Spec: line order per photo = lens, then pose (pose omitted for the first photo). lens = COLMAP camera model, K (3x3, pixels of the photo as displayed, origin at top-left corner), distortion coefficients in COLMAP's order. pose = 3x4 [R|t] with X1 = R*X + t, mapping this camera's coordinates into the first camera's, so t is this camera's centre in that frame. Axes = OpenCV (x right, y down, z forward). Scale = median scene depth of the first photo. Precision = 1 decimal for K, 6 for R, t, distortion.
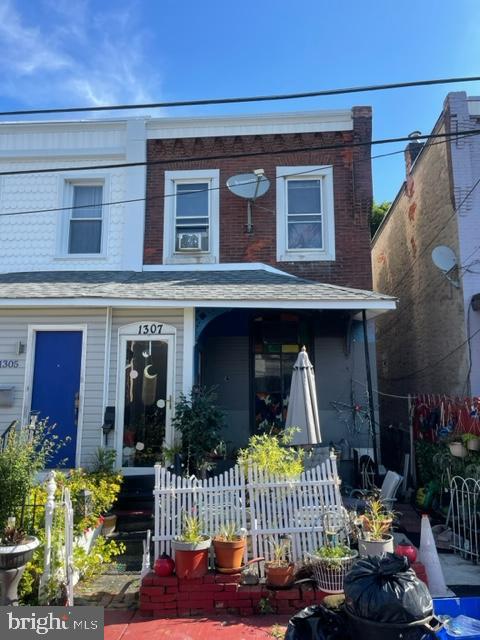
lens RADIAL K [[485.2, 0, 232.3], [0, 485.2, 320.2], [0, 0, 1]] dist [0.029151, -0.007541]
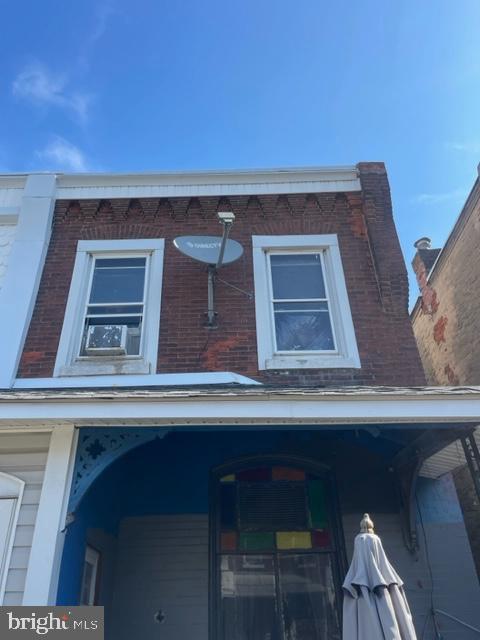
lens RADIAL K [[485.2, 0, 232.3], [0, 485.2, 320.2], [0, 0, 1]] dist [0.029151, -0.007541]
pose [[0.997485, 0.011913, 0.069863, 0.020363], [0.015923, 0.922898, -0.384716, 0.041209], [-0.069060, 0.384861, 0.920387, 0.455013]]
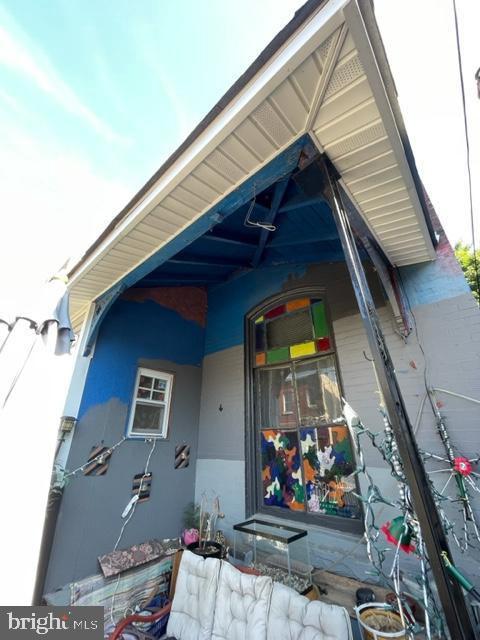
lens RADIAL K [[259.4, 0, 233.5], [0, 259.4, 318.4], [0, 0, 1]] dist [-0.000481, 0.000462]
pose [[0.792615, -0.258989, -0.551983, 0.233864], [0.102398, 0.948987, -0.298224, 0.106077], [0.601062, 0.179855, 0.778702, 0.666670]]
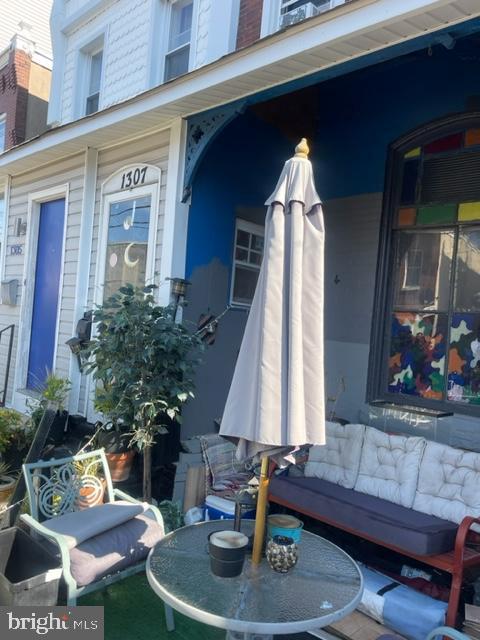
lens RADIAL K [[485.2, 0, 232.3], [0, 485.2, 320.2], [0, 0, 1]] dist [0.029151, -0.007541]
pose [[0.760544, 0.058230, -0.646670, 0.229614], [0.030637, 0.991643, 0.125325, 0.090828], [0.648563, -0.115128, 0.752404, 0.514777]]
